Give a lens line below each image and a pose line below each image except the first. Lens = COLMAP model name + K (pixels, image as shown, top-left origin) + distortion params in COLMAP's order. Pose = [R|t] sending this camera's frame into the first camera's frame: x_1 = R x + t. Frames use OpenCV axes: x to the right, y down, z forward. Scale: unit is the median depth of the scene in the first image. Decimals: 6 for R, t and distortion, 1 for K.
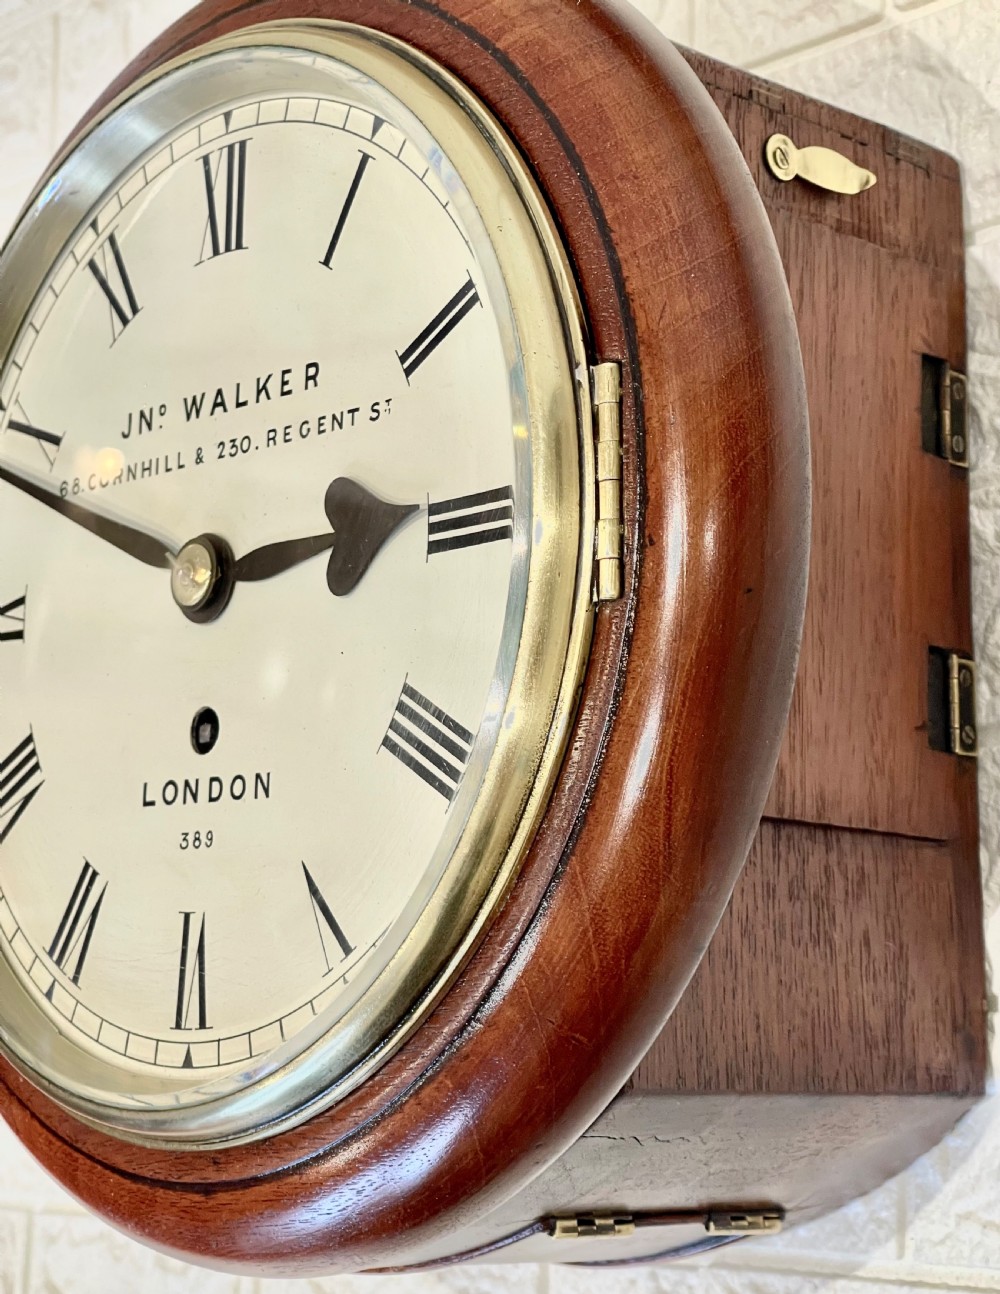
lens RADIAL K [[2488.8, 0, 520.4], [0, 2488.8, 631.6], [0, 0, 1]] dist [0.125363, 0.000000]
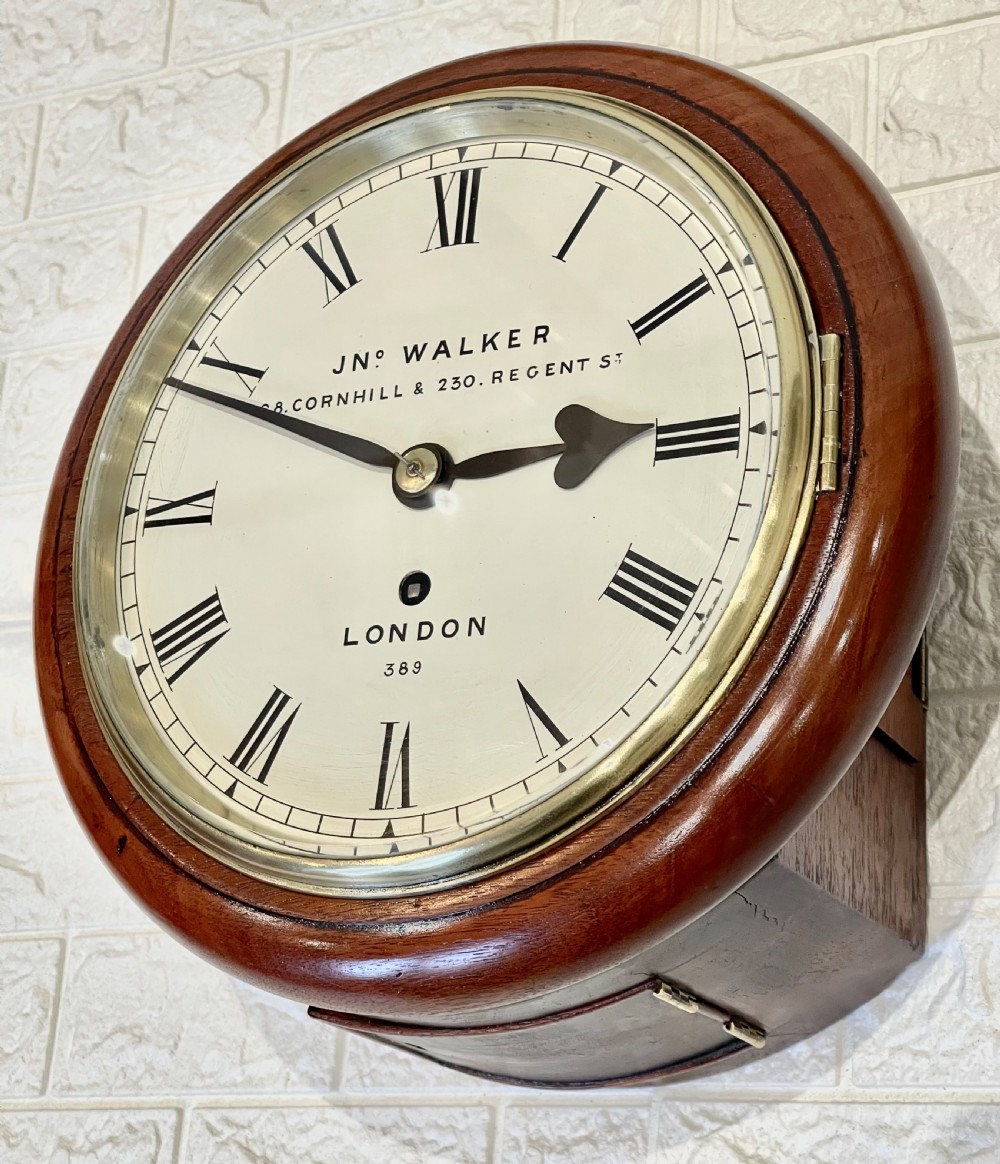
lens RADIAL K [[2453.0, 0, 530.5], [0, 2453.0, 535.8], [0, 0, 1]] dist [0.124373, 0.000000]
pose [[0.947290, 0.166179, 0.273911, -0.425053], [-0.113910, 0.973795, -0.196847, 0.258405], [-0.299445, 0.155270, 0.941395, -0.219219]]
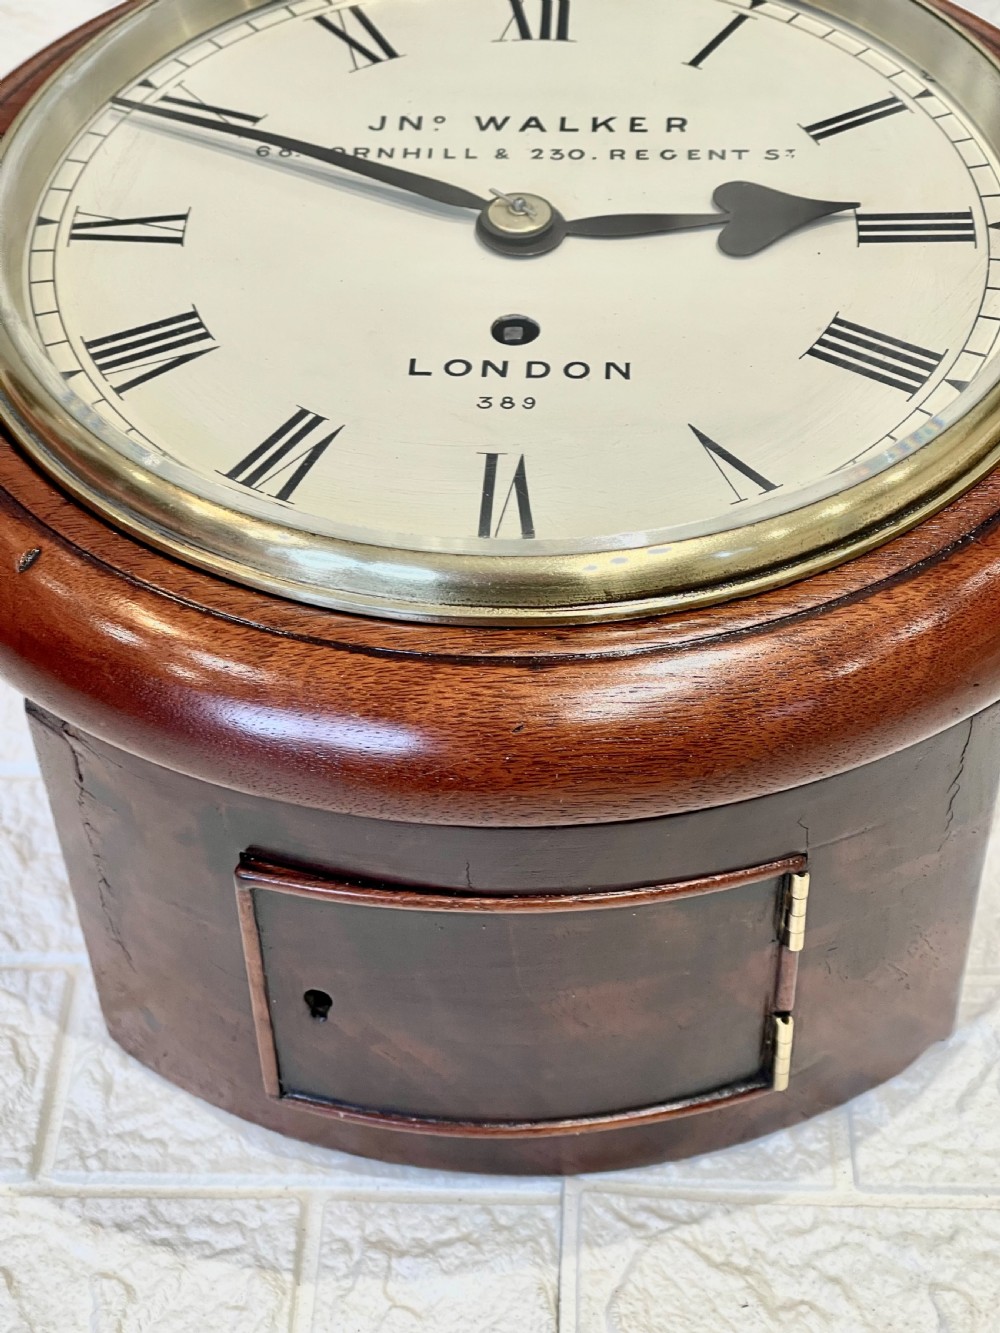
lens RADIAL K [[2497.2, 0, 487.7], [0, 2497.2, 669.8], [0, 0, 1]] dist [0.141241, 0.000000]
pose [[0.706476, 0.496312, 0.504545, -0.561378], [-0.146560, 0.800040, -0.581770, 0.714695], [-0.692396, 0.337061, 0.637949, 0.436926]]
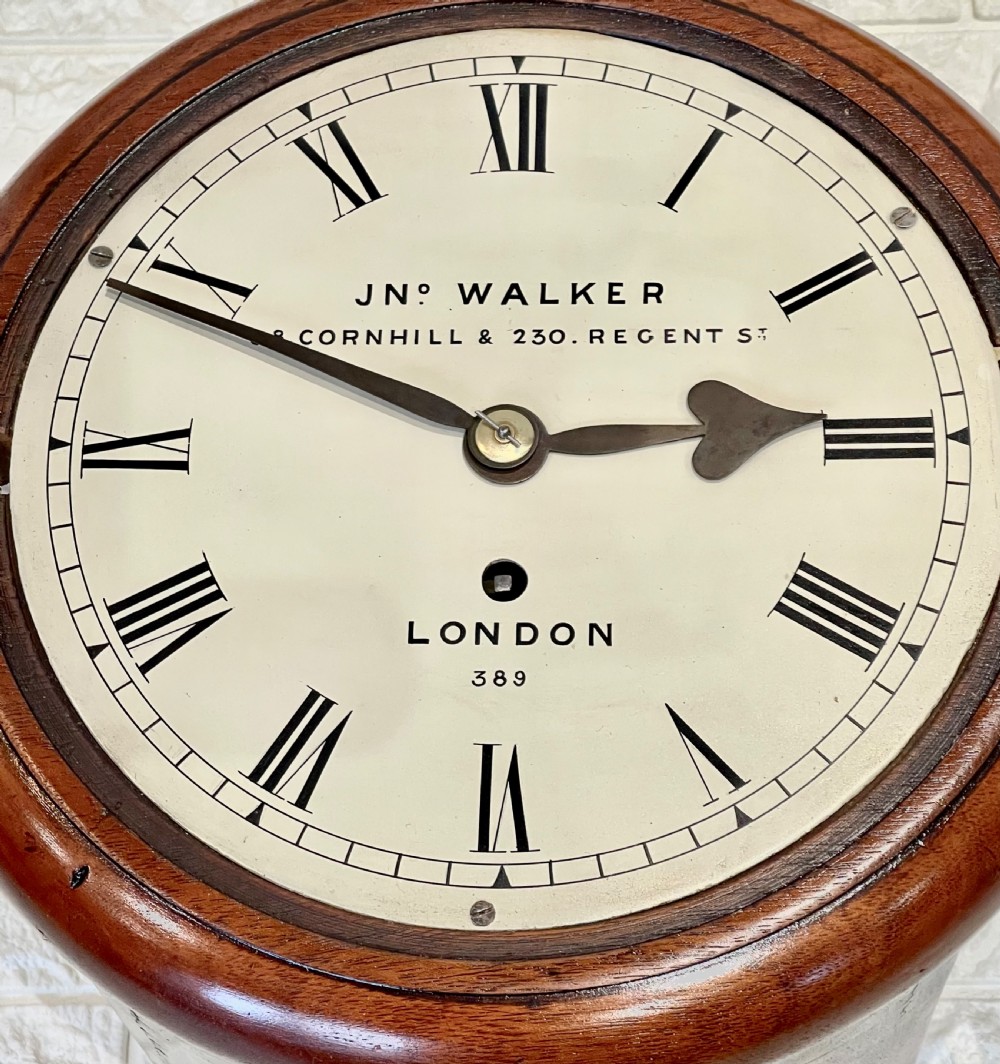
lens RADIAL K [[2829.6, 0, 470.8], [0, 2829.6, 460.2], [0, 0, 1]] dist [0.105839, 0.000000]
pose [[0.729104, 0.292040, 0.618967, -0.886989], [-0.117949, 0.944475, -0.306684, 0.358073], [-0.674163, 0.150598, 0.723066, 0.150812]]
